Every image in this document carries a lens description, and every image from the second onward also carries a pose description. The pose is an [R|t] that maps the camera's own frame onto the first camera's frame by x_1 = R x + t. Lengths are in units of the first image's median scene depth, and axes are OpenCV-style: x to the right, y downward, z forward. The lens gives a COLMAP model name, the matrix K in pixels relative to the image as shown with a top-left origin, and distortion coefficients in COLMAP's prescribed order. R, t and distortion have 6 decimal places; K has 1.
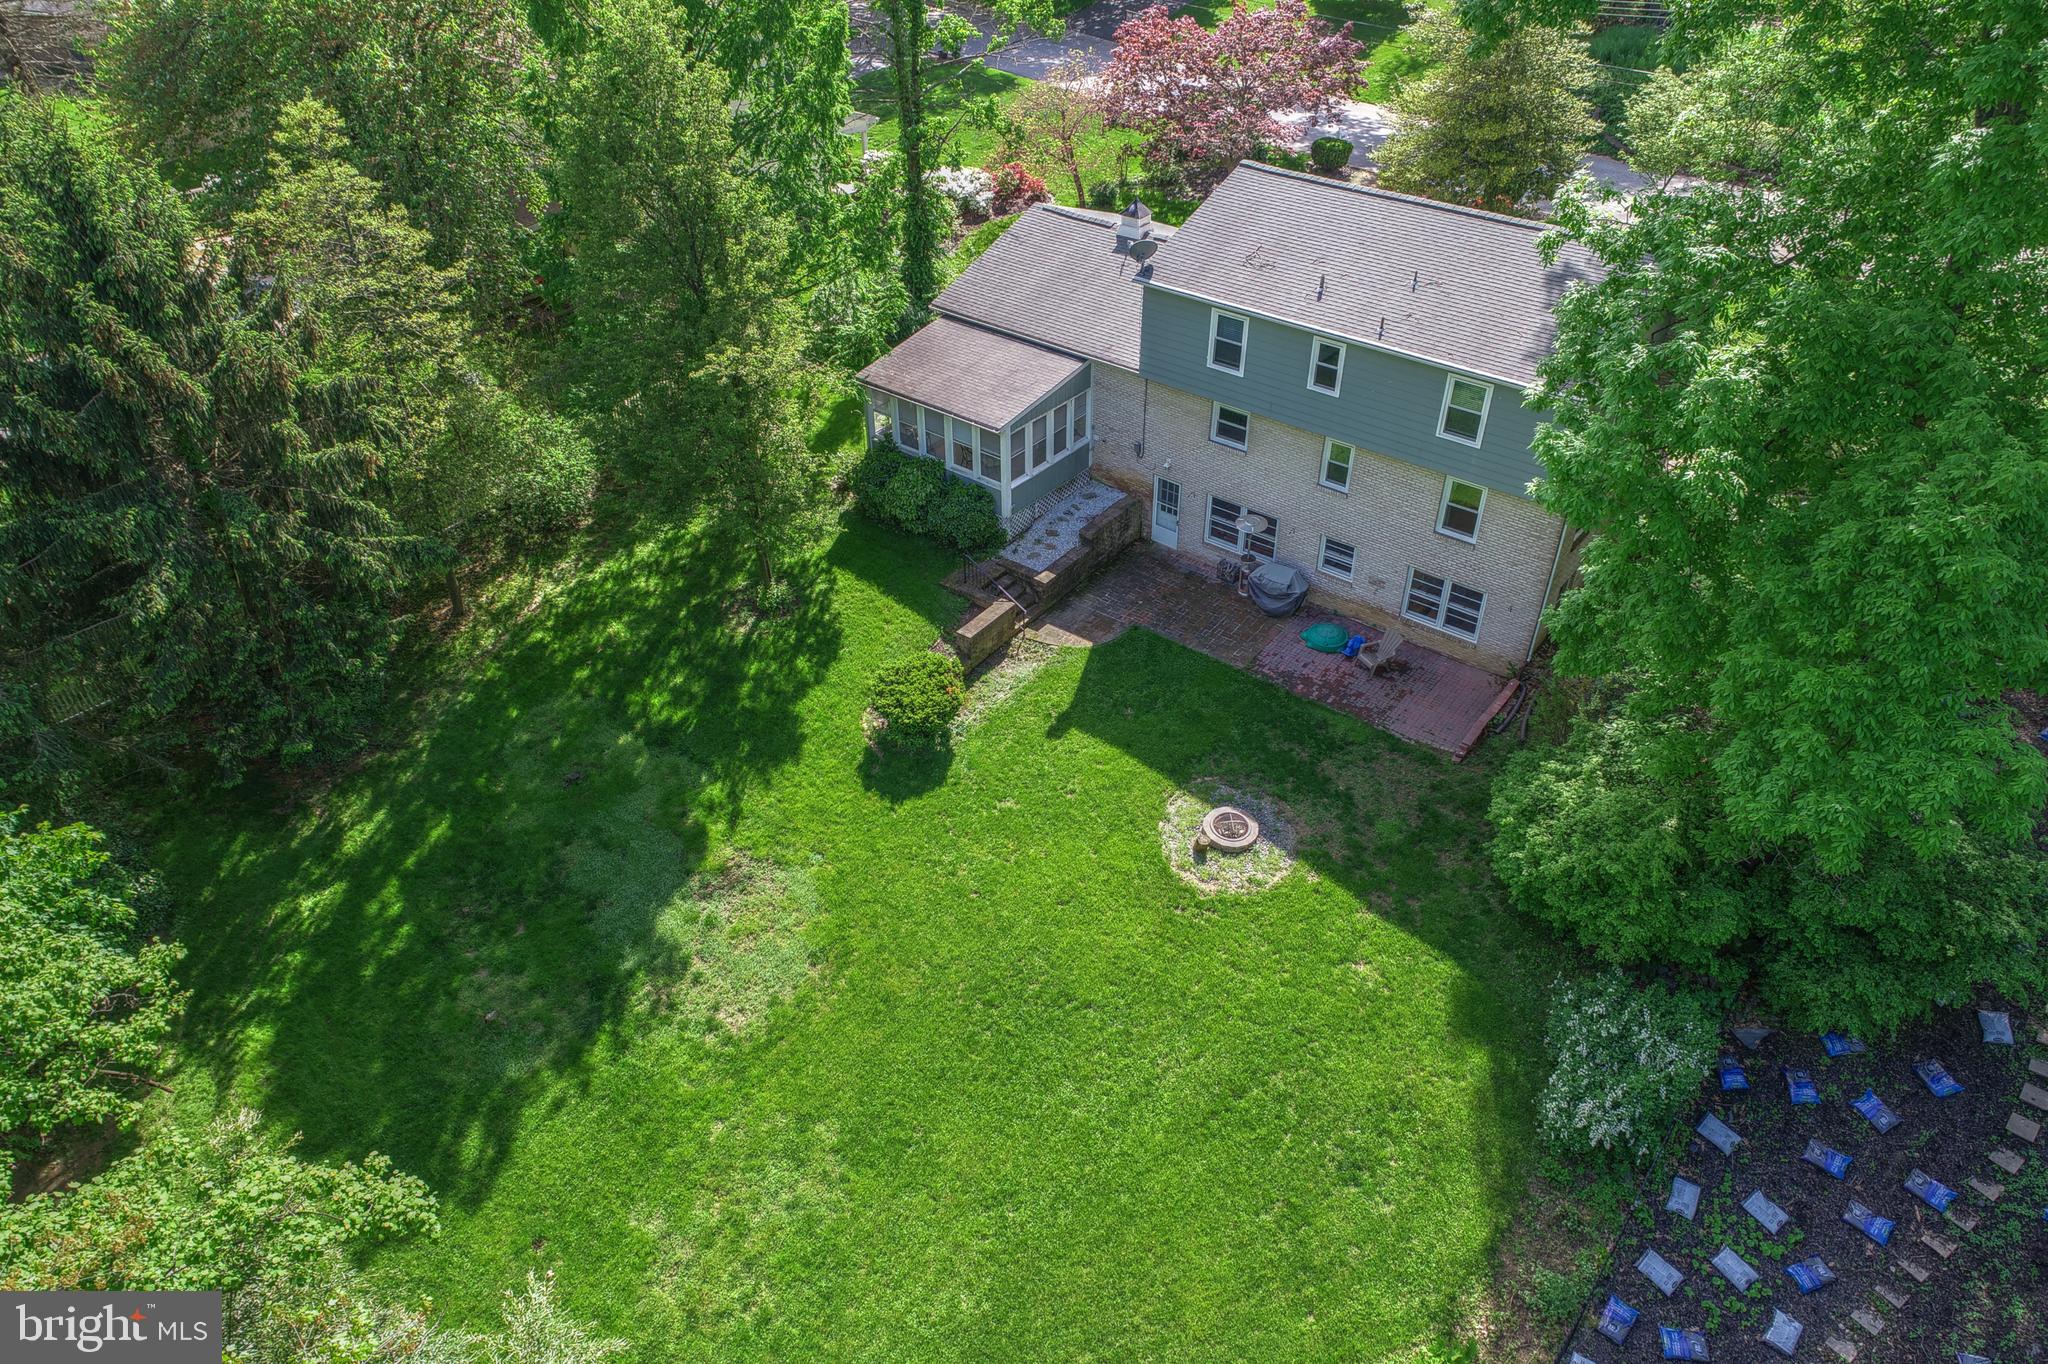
lens RADIAL K [[1331.9, 0, 1024.0], [0, 1331.9, 682.0], [0, 0, 1]] dist [0.024663, 0.000163]
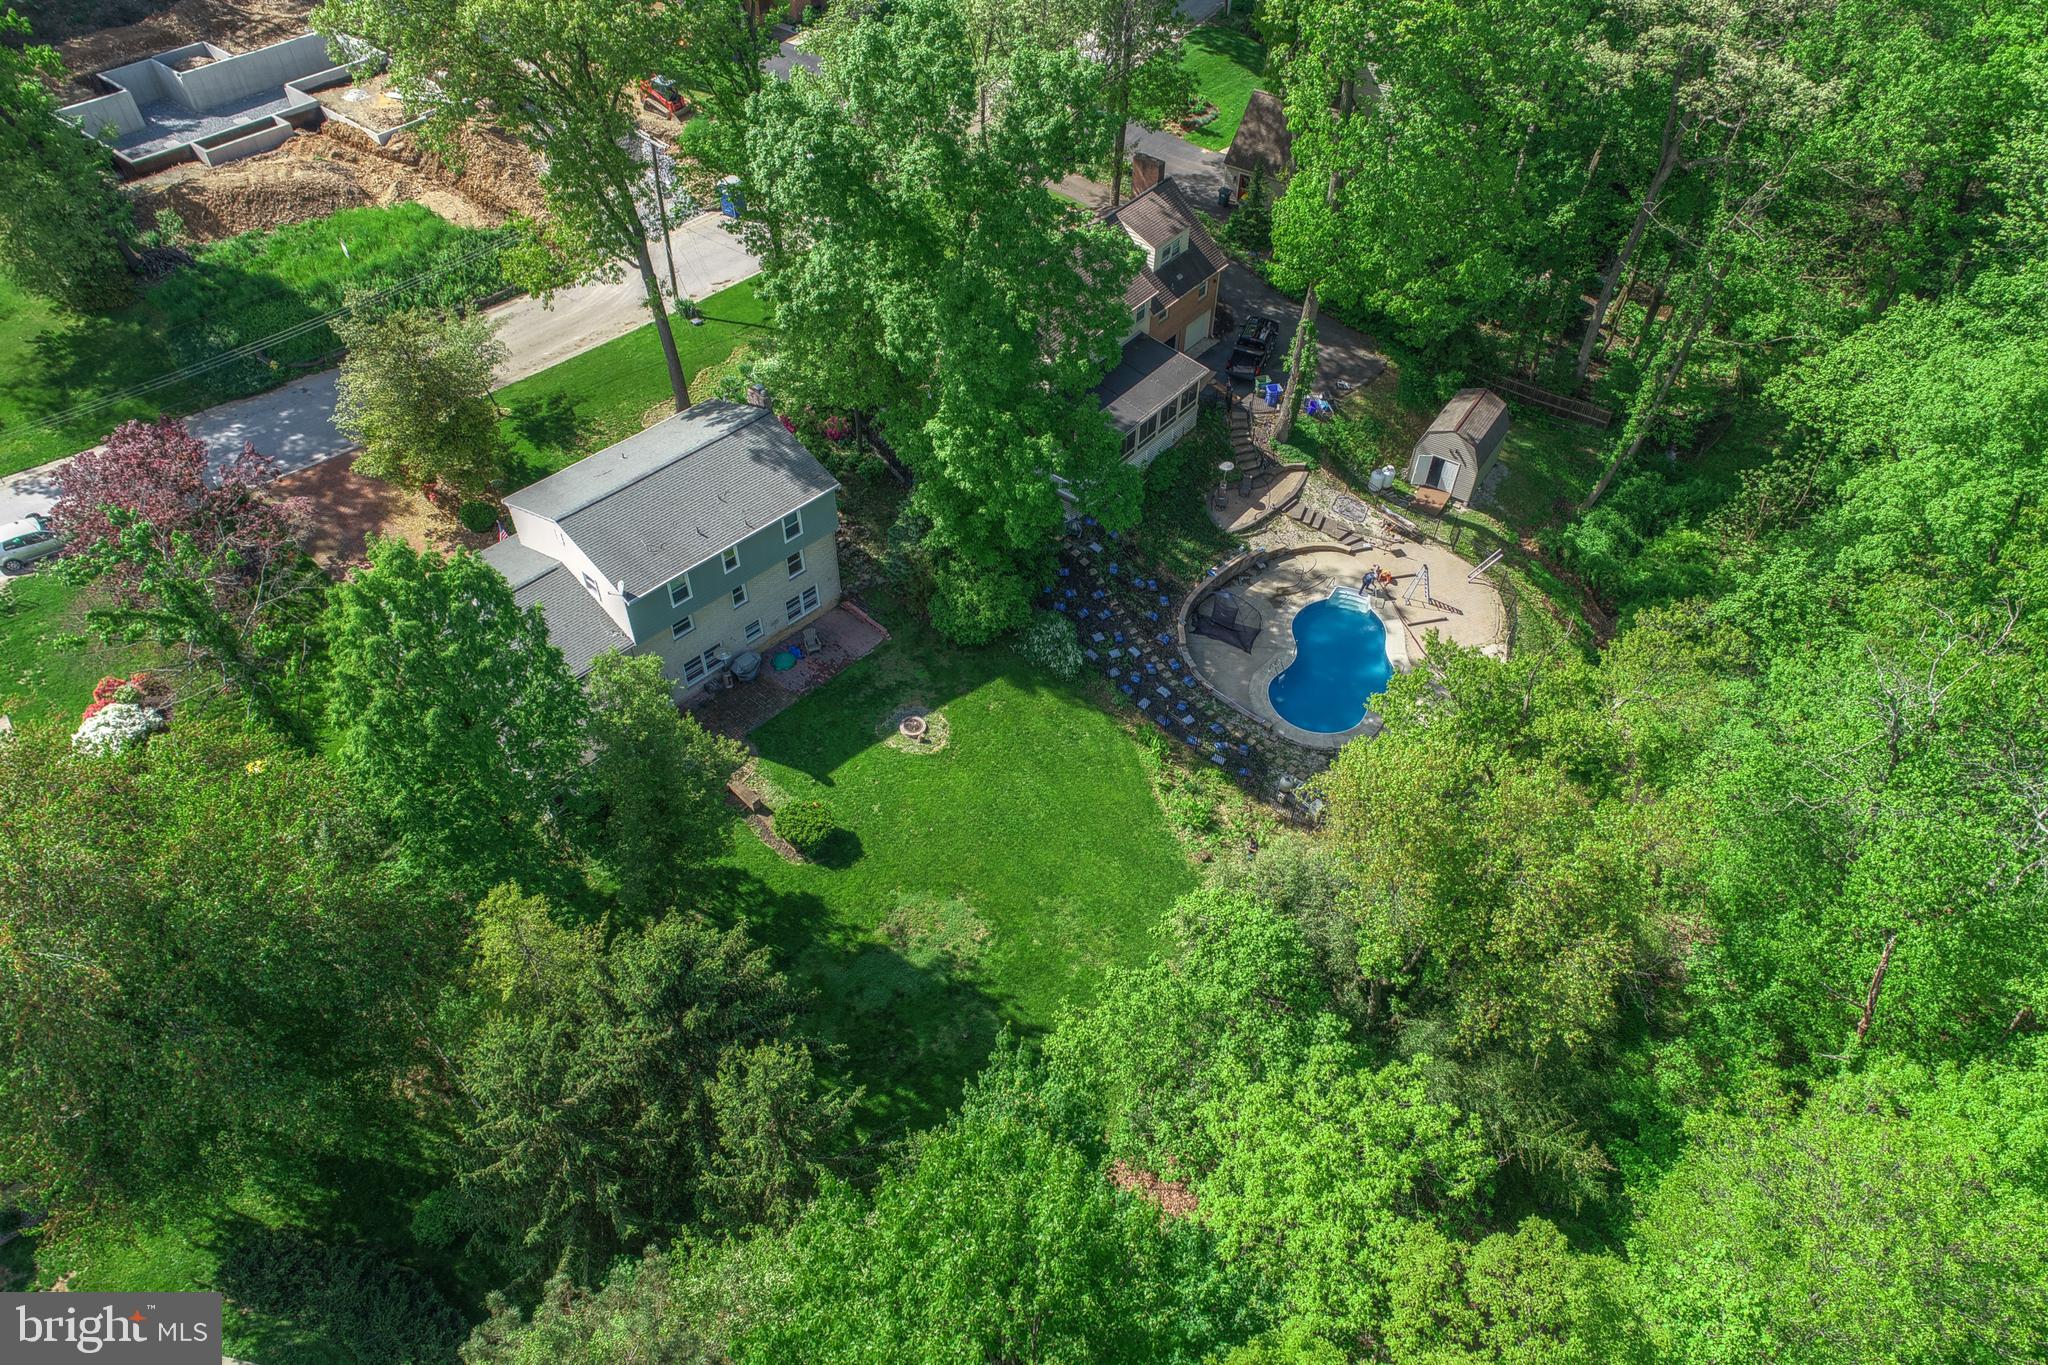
lens RADIAL K [[1366.8, 0, 1024.0], [0, 1366.8, 682.5], [0, 0, 1]] dist [0.003232, 0.000509]
pose [[0.101382, -0.709549, 0.697325, -1.266795], [0.597194, 0.604004, 0.527768, -0.955108], [-0.795664, 0.362932, 0.484973, -0.207282]]
